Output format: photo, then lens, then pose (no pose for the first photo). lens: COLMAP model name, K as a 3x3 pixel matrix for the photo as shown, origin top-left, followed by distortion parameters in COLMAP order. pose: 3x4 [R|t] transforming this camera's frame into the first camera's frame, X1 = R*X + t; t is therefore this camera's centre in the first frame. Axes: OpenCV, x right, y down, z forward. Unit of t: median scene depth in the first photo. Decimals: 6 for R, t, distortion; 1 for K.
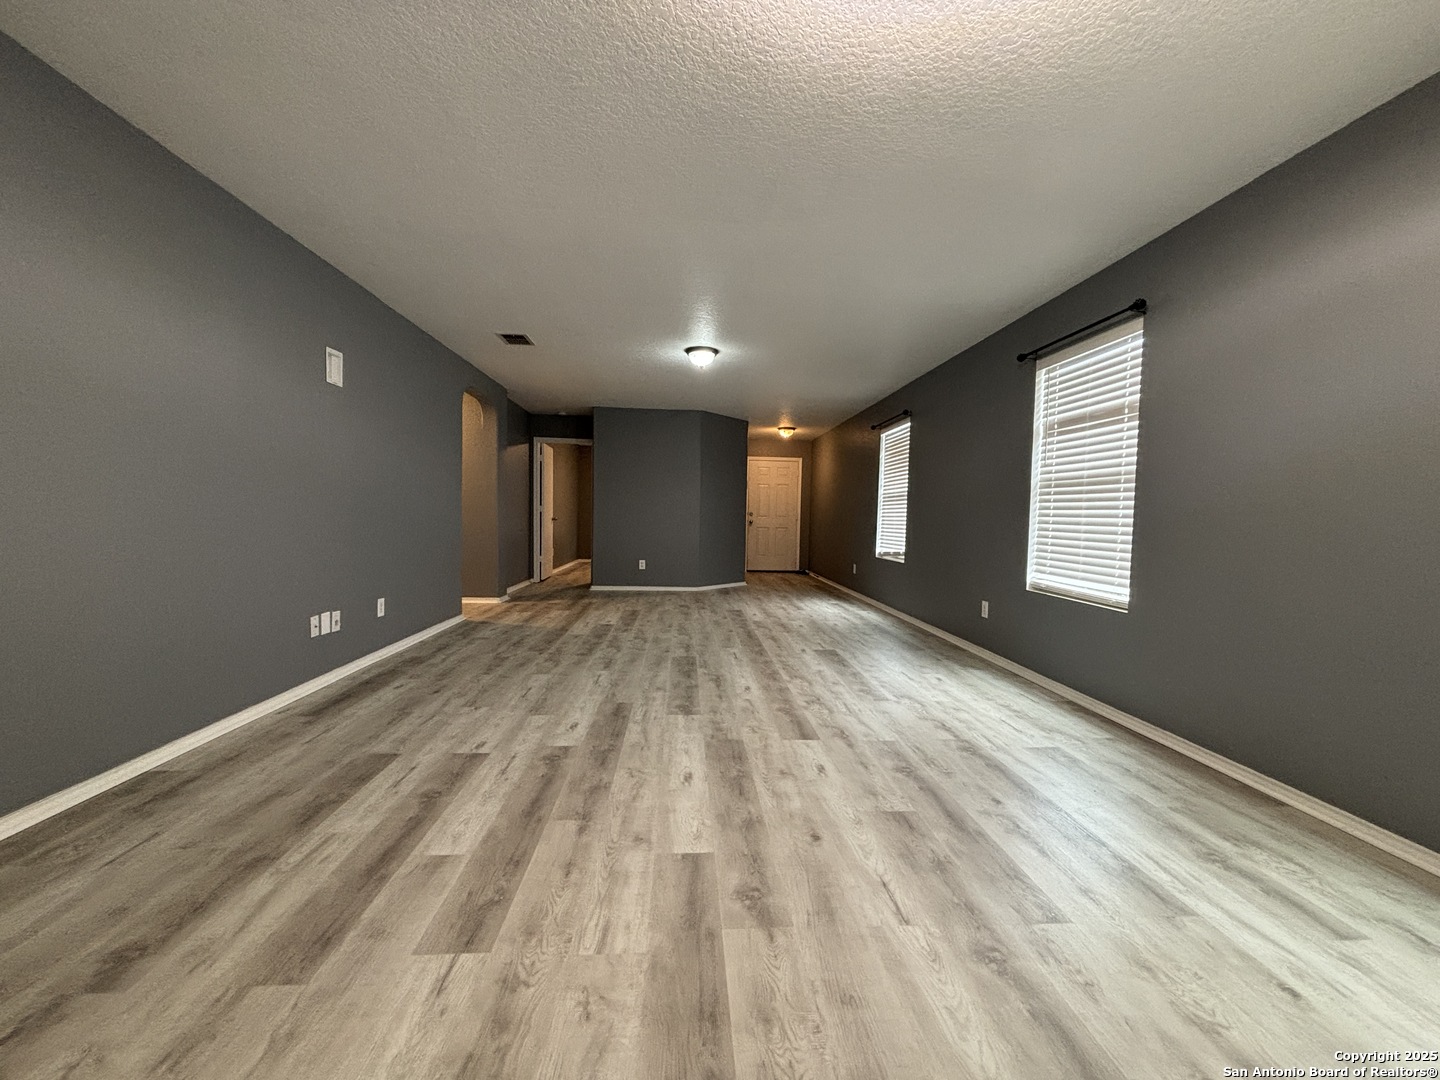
lens RADIAL K [[578.1, 0, 720.6], [0, 578.1, 540.9], [0, 0, 1]] dist [-0.000099, -0.000320]
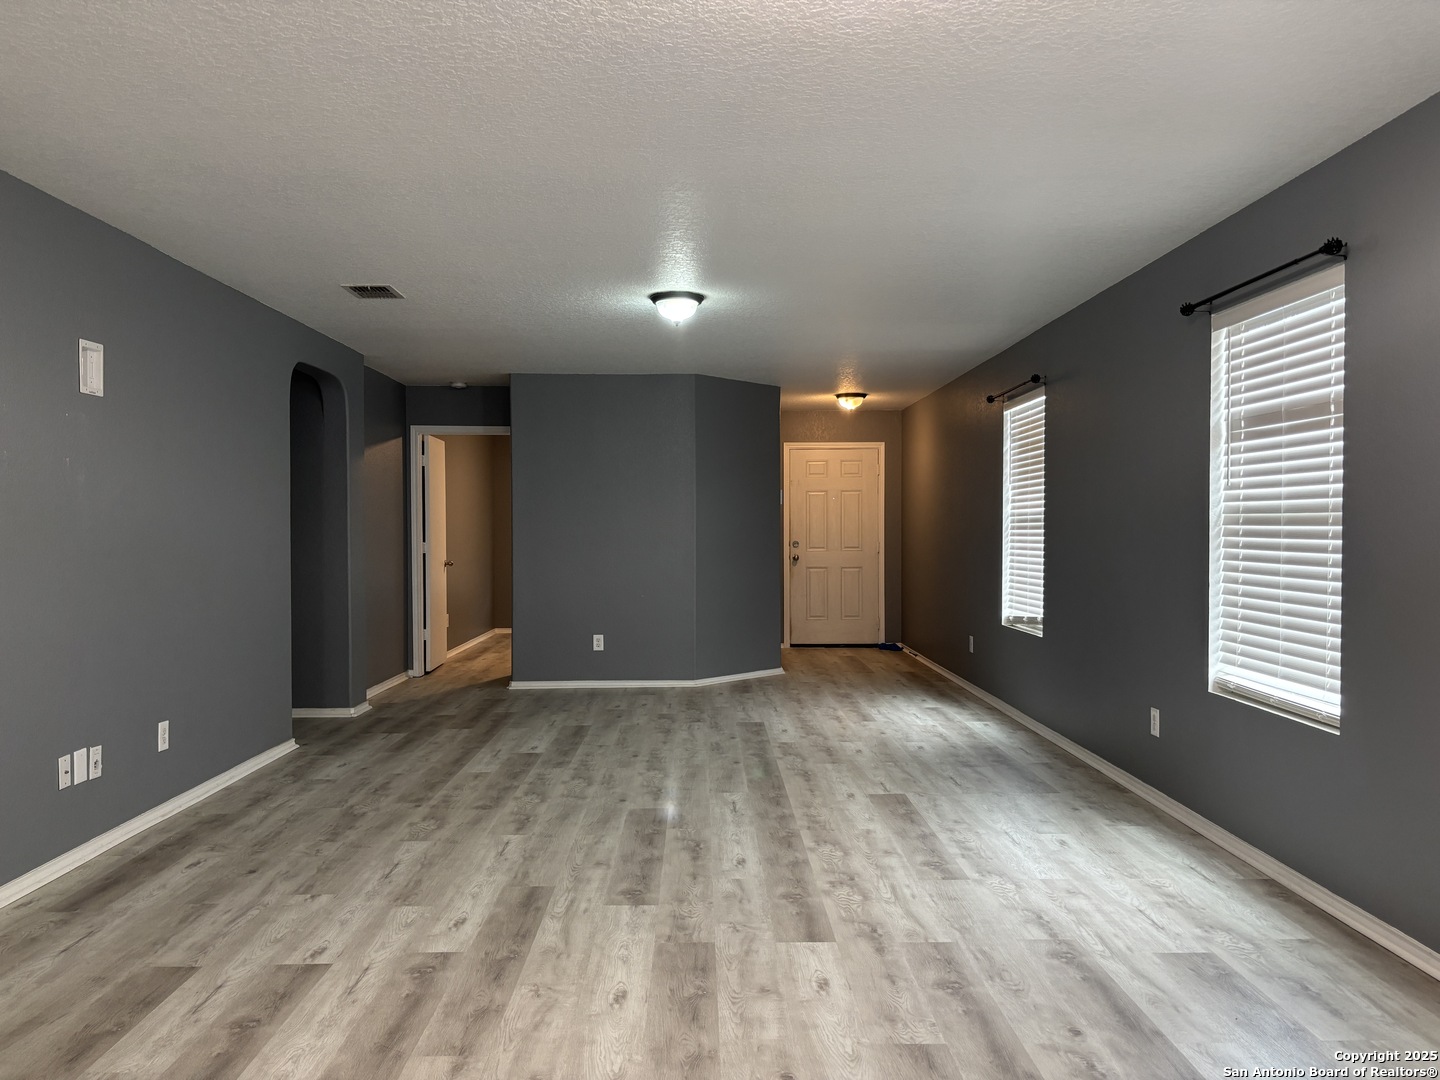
lens RADIAL K [[1093.2, 0, 720.0], [0, 1093.2, 547.8], [0, 0, 1]] dist [-0.008504, 0.044148]
pose [[0.998647, -0.022221, -0.047018, 0.088929], [0.021024, 0.999446, -0.025815, -0.053595], [0.047566, 0.024791, 0.998560, -0.189284]]
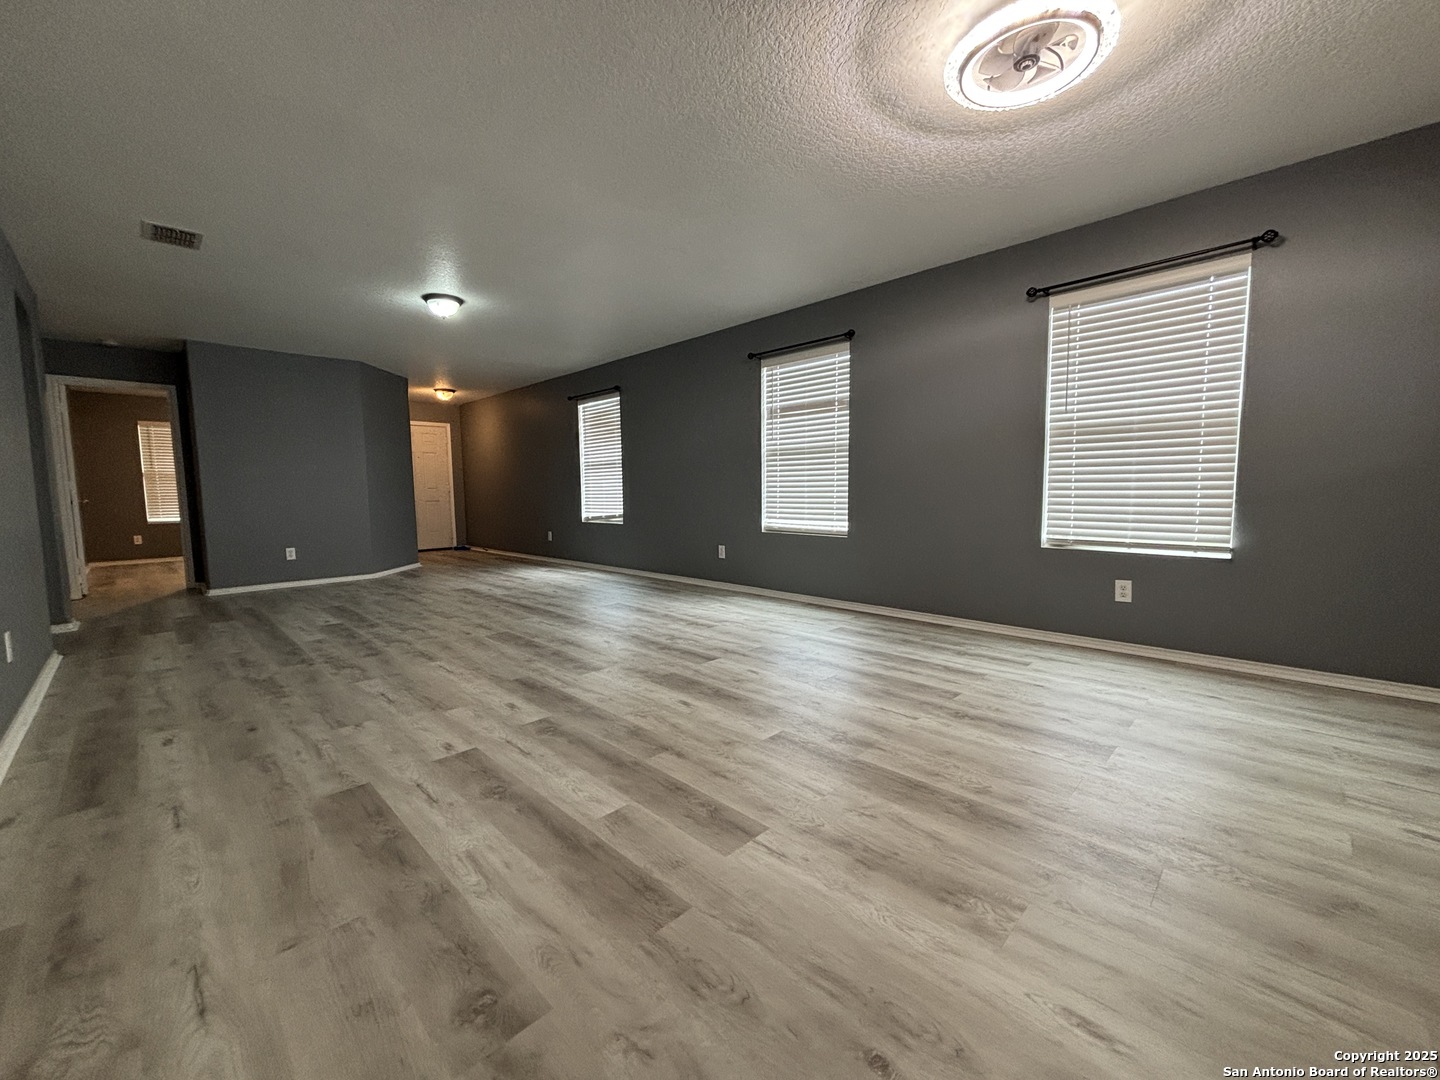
lens RADIAL K [[578.1, 0, 720.2], [0, 578.1, 538.9], [0, 0, 1]] dist [-0.000099, -0.000320]
pose [[0.749684, -0.087388, 0.656001, -0.492720], [0.058499, 0.996114, 0.065843, 0.007930], [-0.659205, -0.010985, 0.751883, 0.063858]]
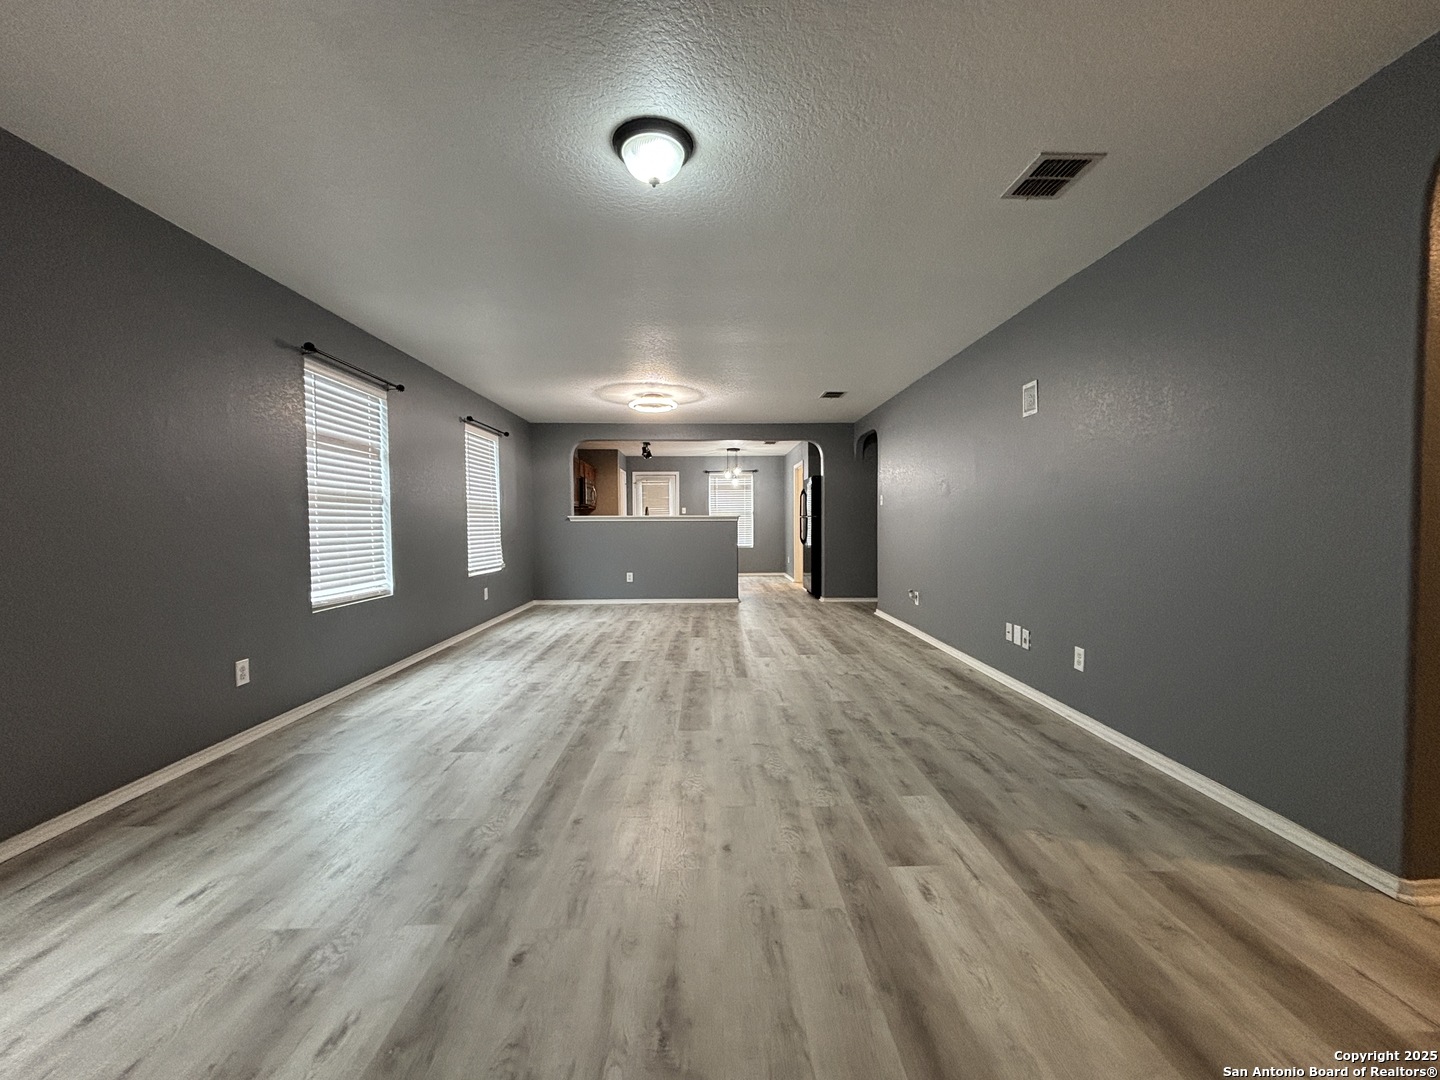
lens RADIAL K [[578.1, 0, 720.5], [0, 578.1, 539.1], [0, 0, 1]] dist [-0.000099, -0.000320]
pose [[-0.999141, -0.015999, 0.038225, -0.149806], [-0.013142, 0.997182, 0.073861, -0.117973], [-0.039299, 0.073295, -0.996536, 2.131857]]
